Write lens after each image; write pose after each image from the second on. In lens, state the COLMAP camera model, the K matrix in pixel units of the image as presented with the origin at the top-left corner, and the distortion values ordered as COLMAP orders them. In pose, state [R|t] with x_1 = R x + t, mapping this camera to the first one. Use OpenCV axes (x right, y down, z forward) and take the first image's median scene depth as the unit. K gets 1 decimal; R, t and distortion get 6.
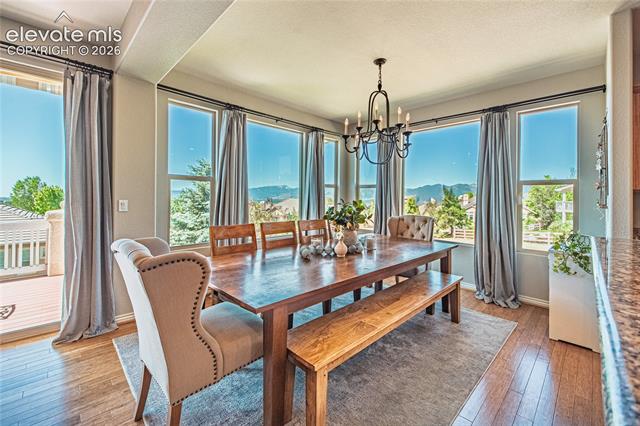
lens RADIAL K [[269.2, 0, 309.1], [0, 269.2, 195.3], [0, 0, 1]] dist [0.065084, 0.000085]
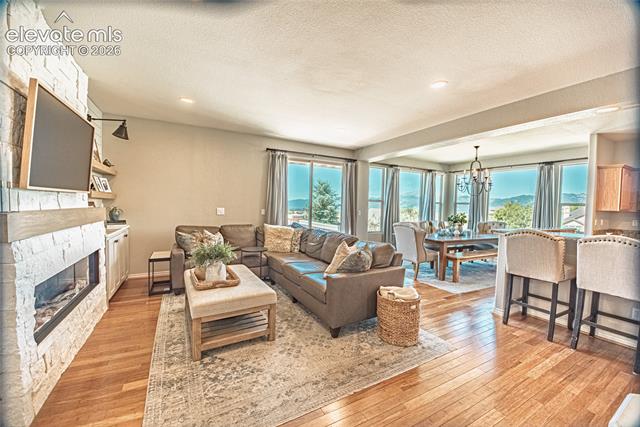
lens RADIAL K [[246.7, 0, 318.0], [0, 246.7, 214.9], [0, 0, 1]] dist [0.000079, -0.000185]
pose [[0.964047, 0.023635, -0.264677, -0.326444], [-0.012750, 0.999004, 0.042768, -0.025750], [0.265424, -0.037855, 0.963388, -0.946210]]
